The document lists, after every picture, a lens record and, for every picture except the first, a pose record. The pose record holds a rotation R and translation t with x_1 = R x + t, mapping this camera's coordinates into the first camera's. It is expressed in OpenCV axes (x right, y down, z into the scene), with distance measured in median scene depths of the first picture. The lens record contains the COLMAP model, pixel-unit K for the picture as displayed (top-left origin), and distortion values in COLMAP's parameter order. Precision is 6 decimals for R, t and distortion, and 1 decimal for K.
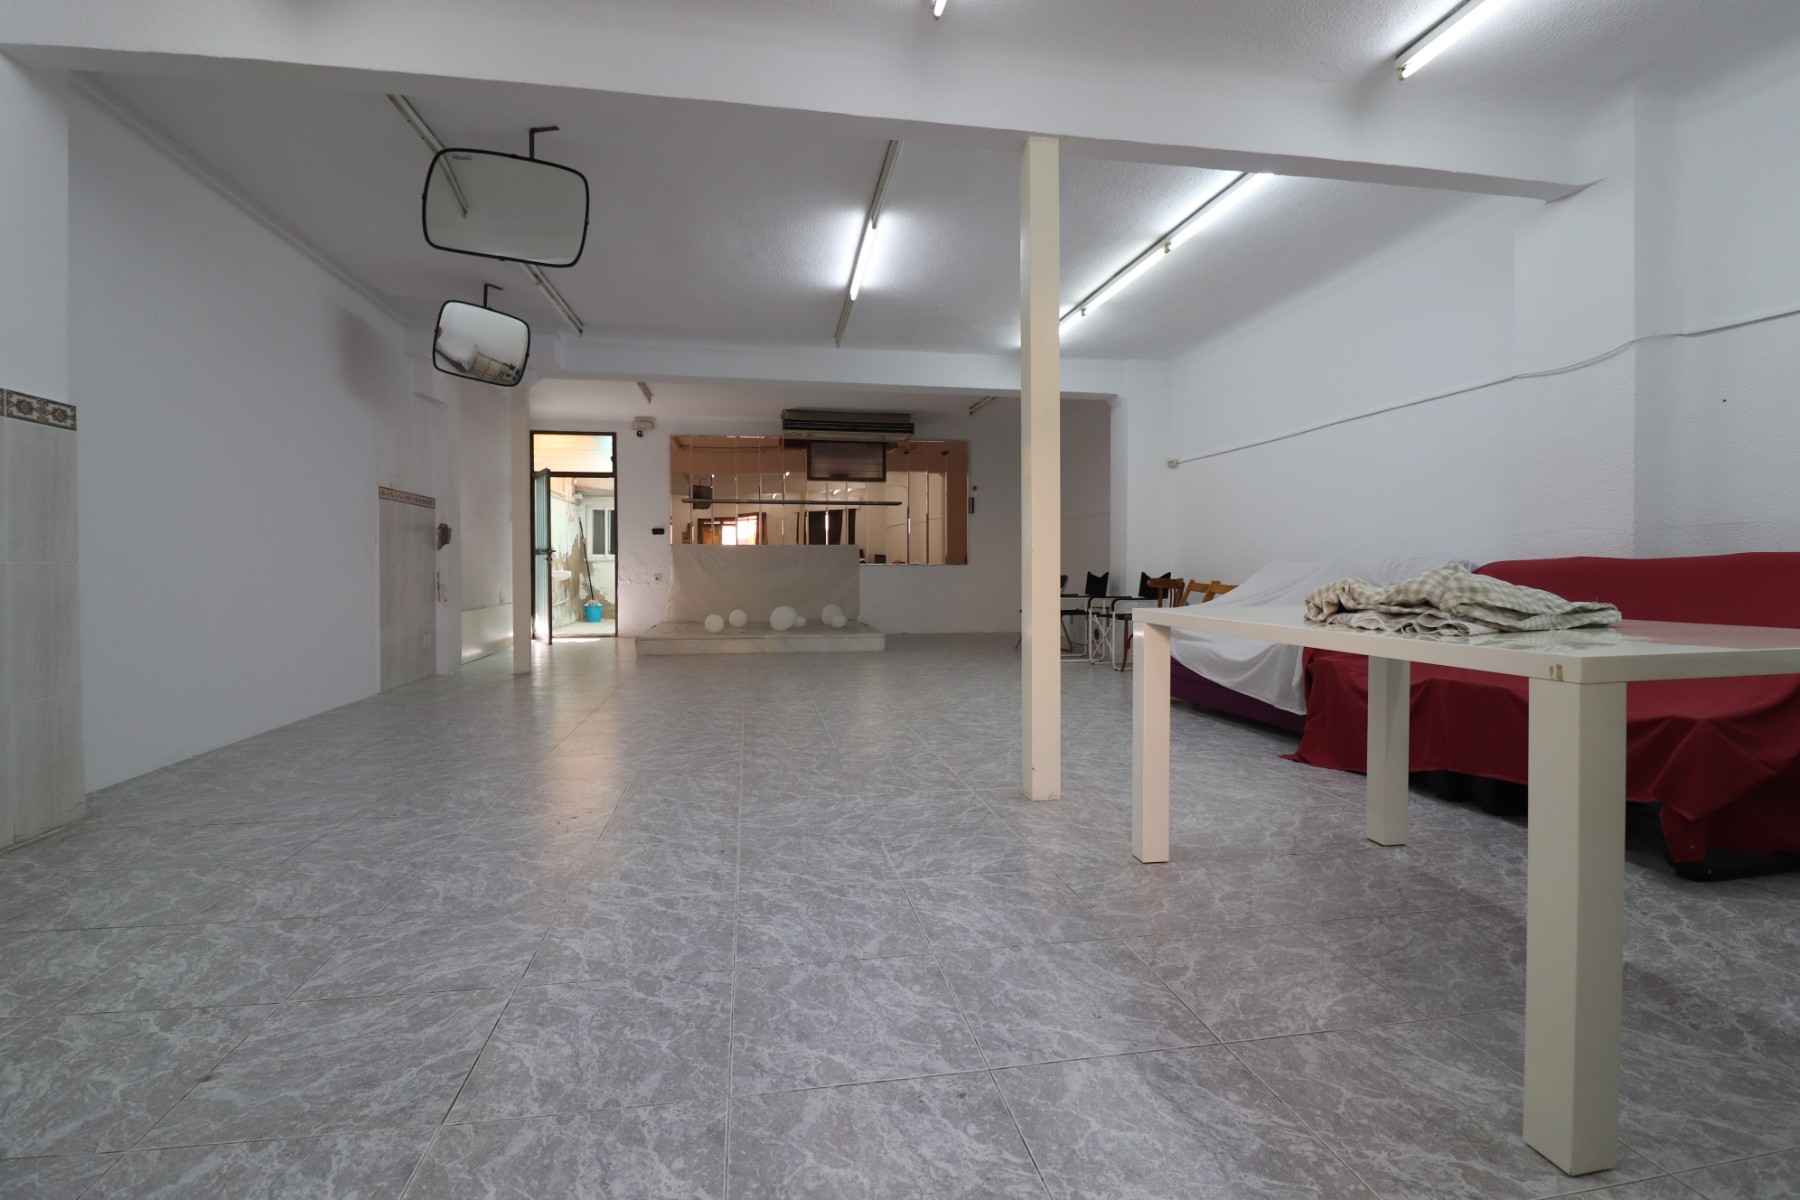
lens RADIAL K [[845.2, 0, 898.4], [0, 845.2, 578.2], [0, 0, 1]] dist [0.002482, -0.014036]
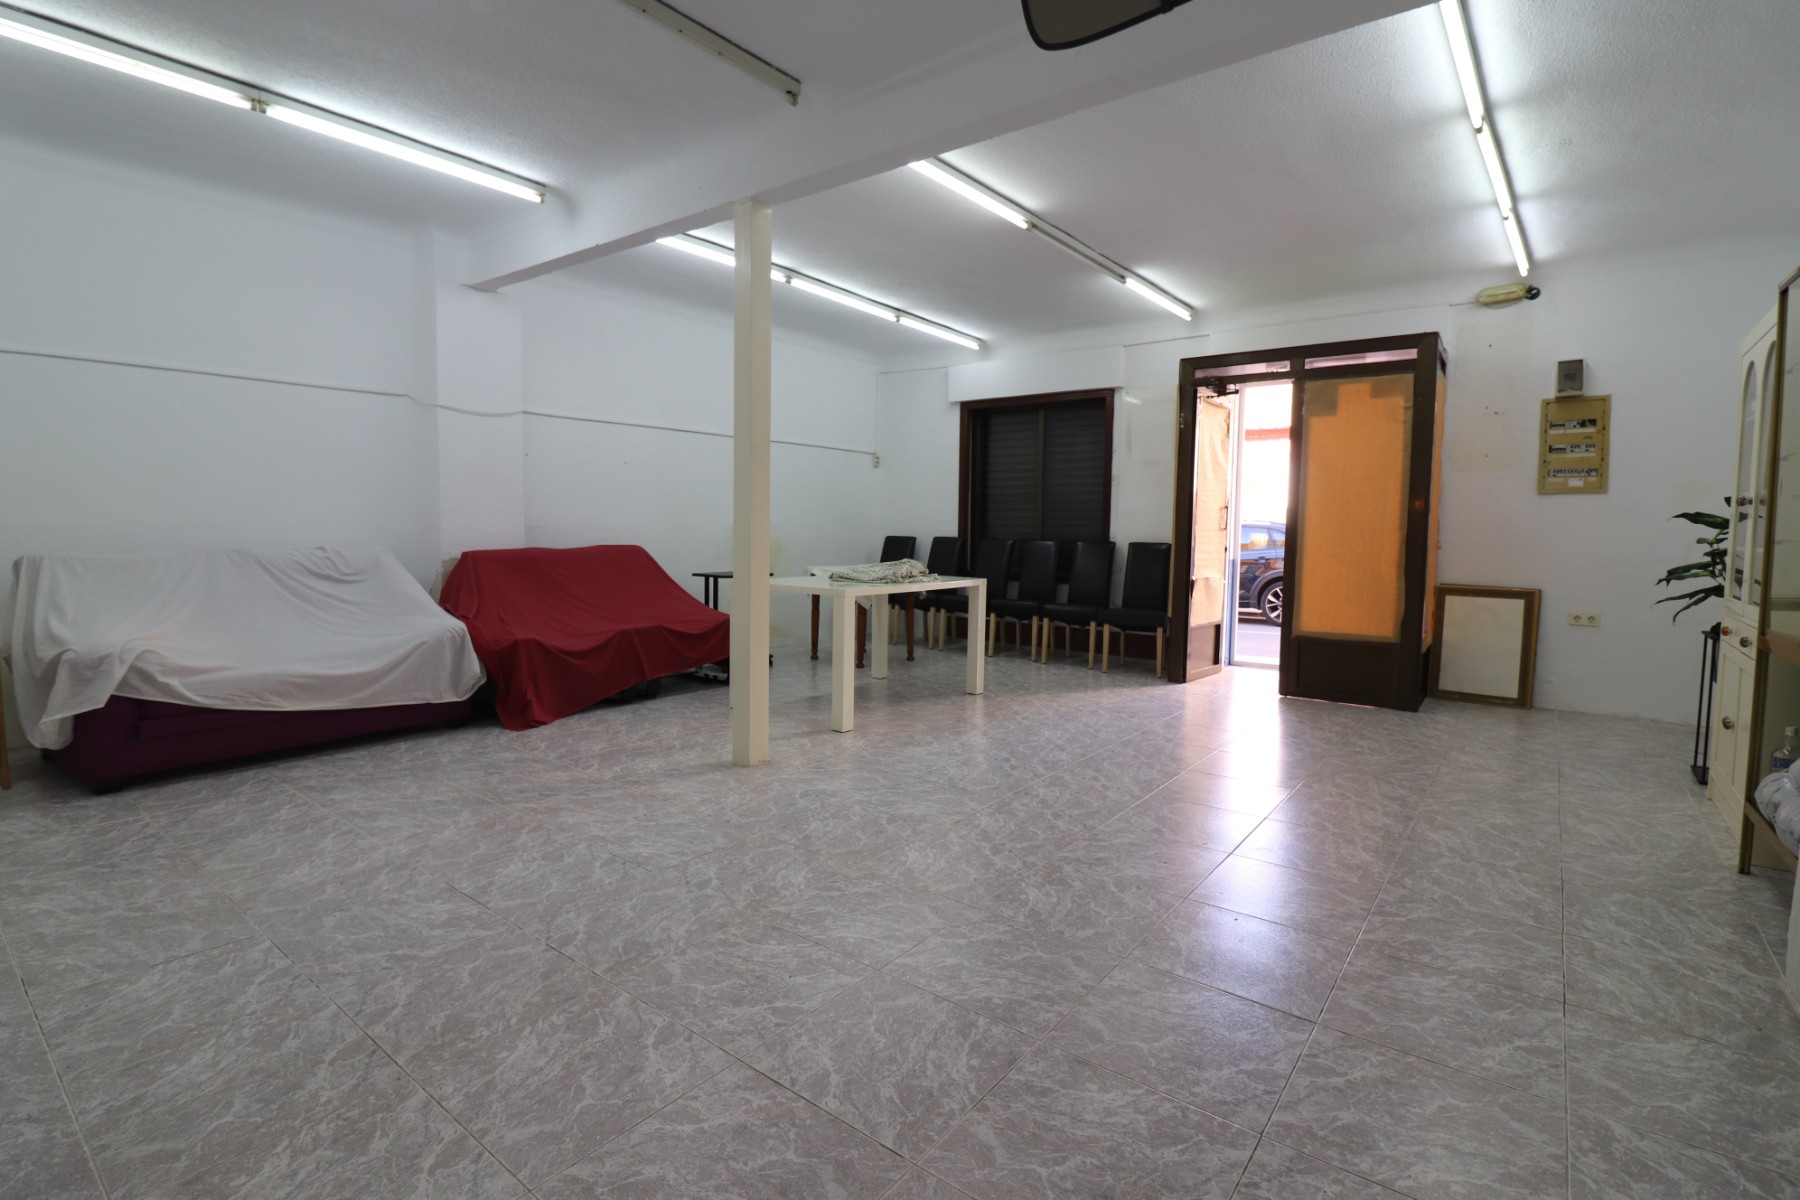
lens RADIAL K [[845.2, 0, 898.4], [0, 845.2, 578.2], [0, 0, 1]] dist [0.002482, -0.014036]
pose [[-0.676648, -0.056264, 0.734154, -0.326311], [-0.006150, 0.997473, 0.070776, -0.034374], [-0.736281, 0.043376, -0.675284, 0.641483]]
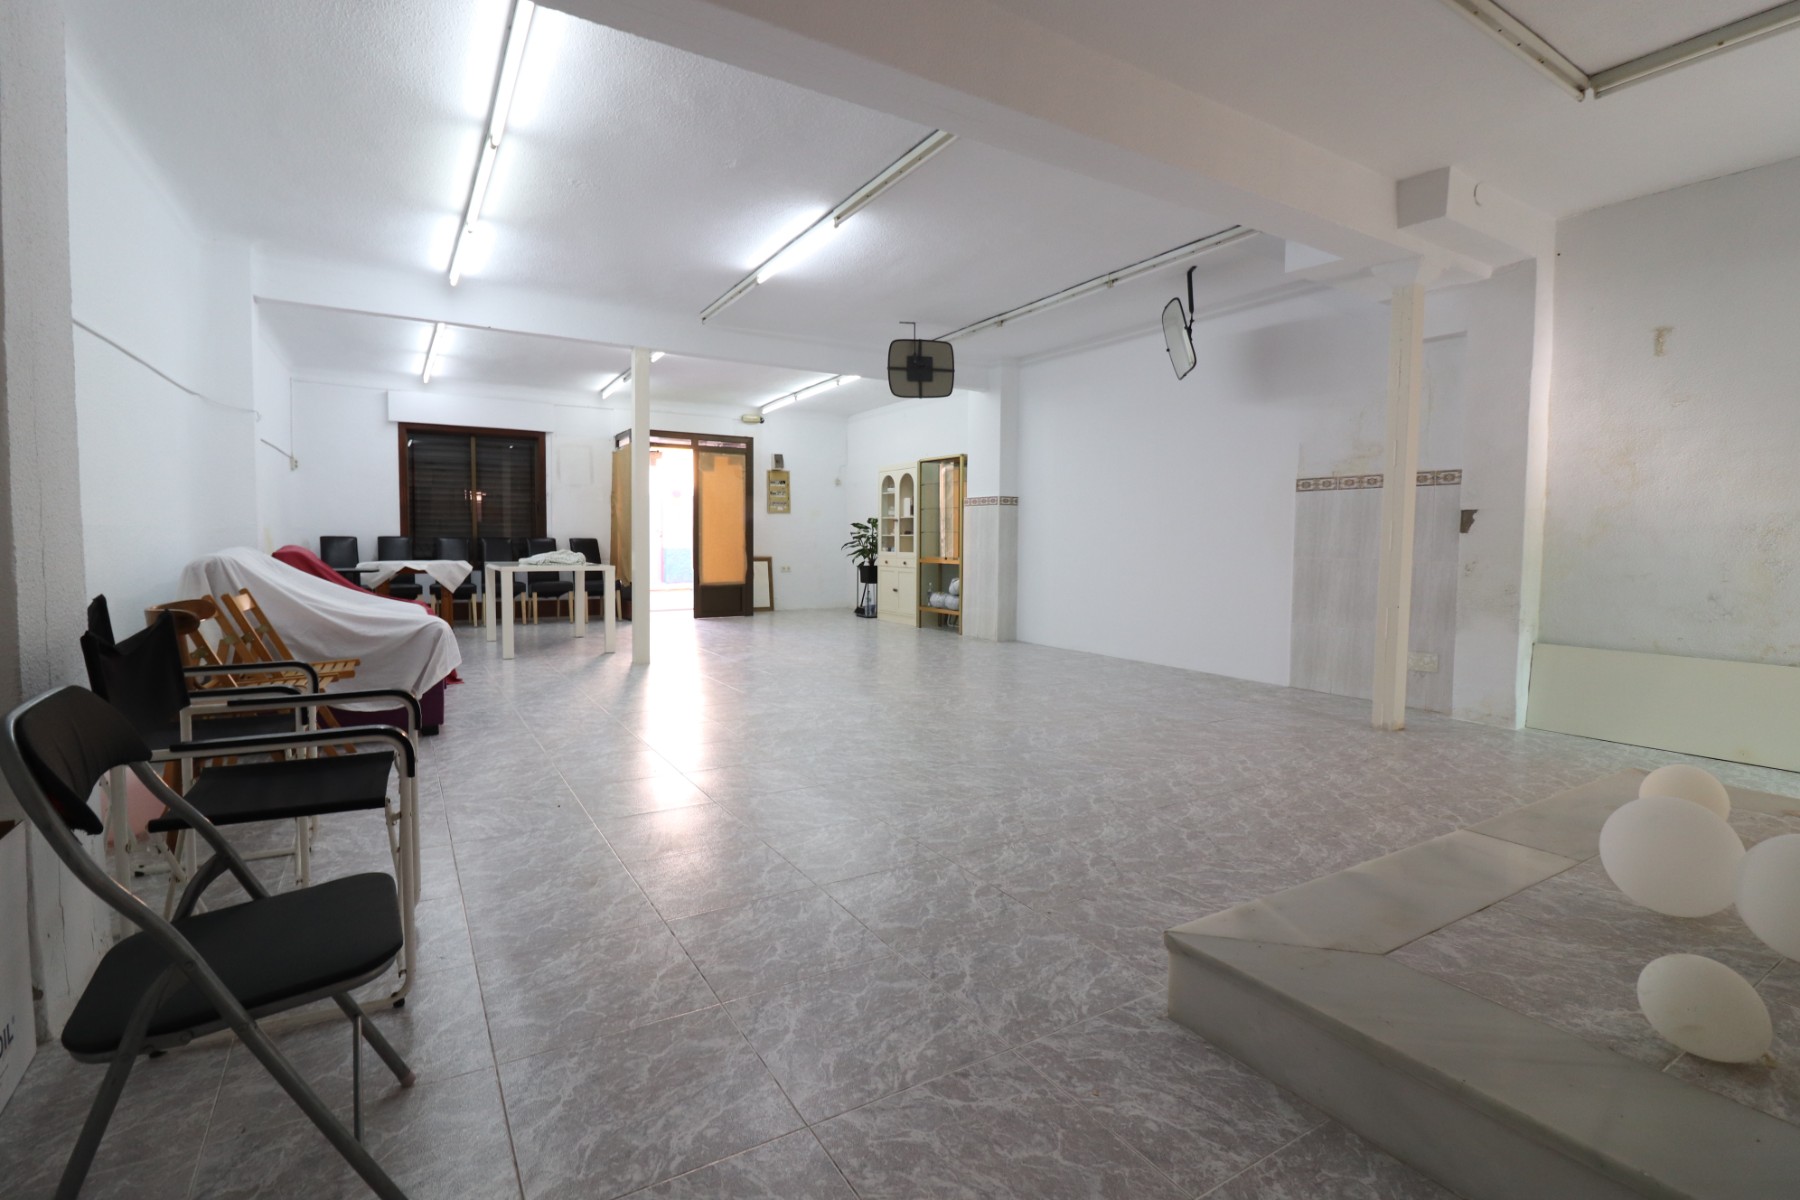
lens RADIAL K [[828.5, 0, 869.1], [0, 828.5, 593.9], [0, 0, 1]] dist [0.022924, 0.000111]
pose [[-0.943983, 0.014174, -0.329689, 0.123058], [-0.013164, 0.996664, 0.080542, -0.032915], [0.329731, 0.080370, -0.940648, 1.237438]]
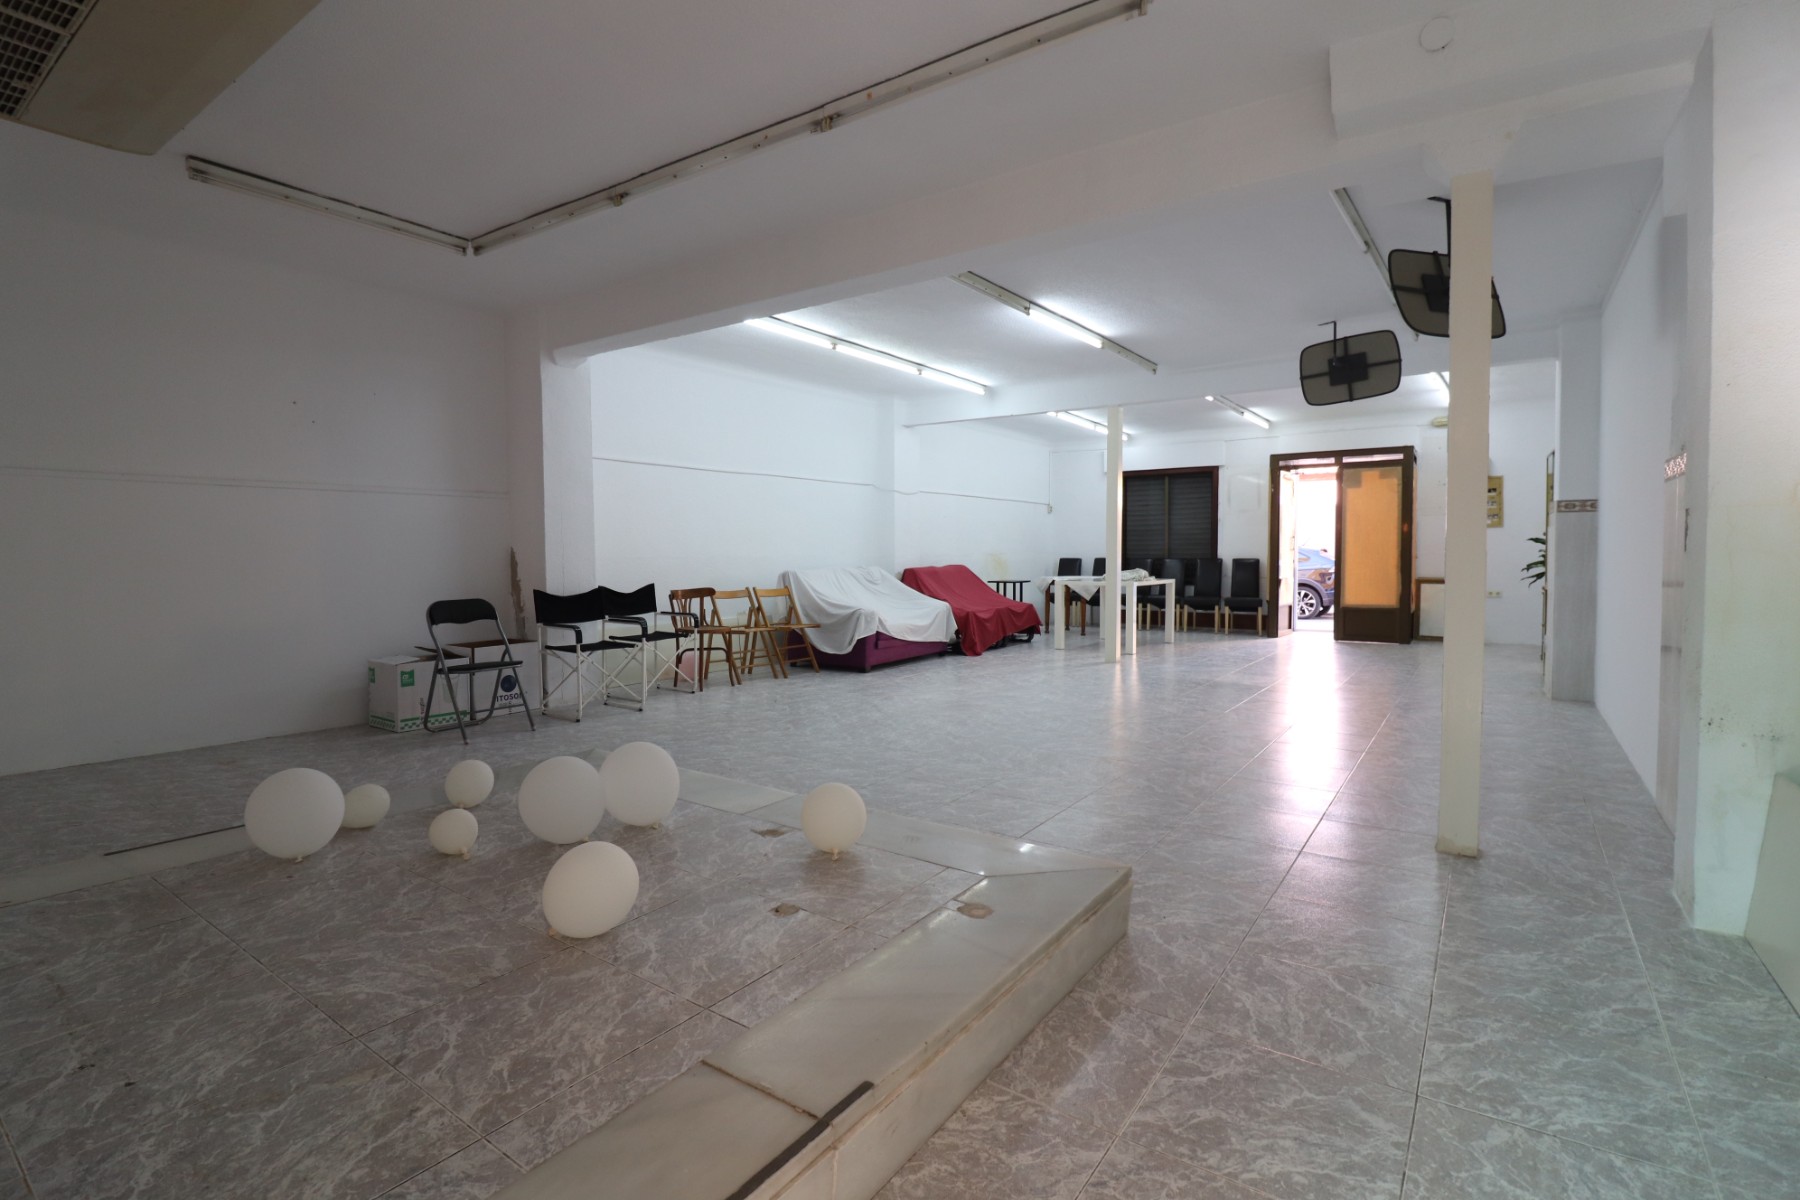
lens RADIAL K [[845.2, 0, 898.4], [0, 845.2, 578.2], [0, 0, 1]] dist [0.002482, -0.014036]
pose [[-0.708733, -0.018440, 0.705236, -0.455341], [0.011542, 0.999221, 0.037726, -0.038934], [-0.705382, 0.034878, -0.707968, 1.272832]]
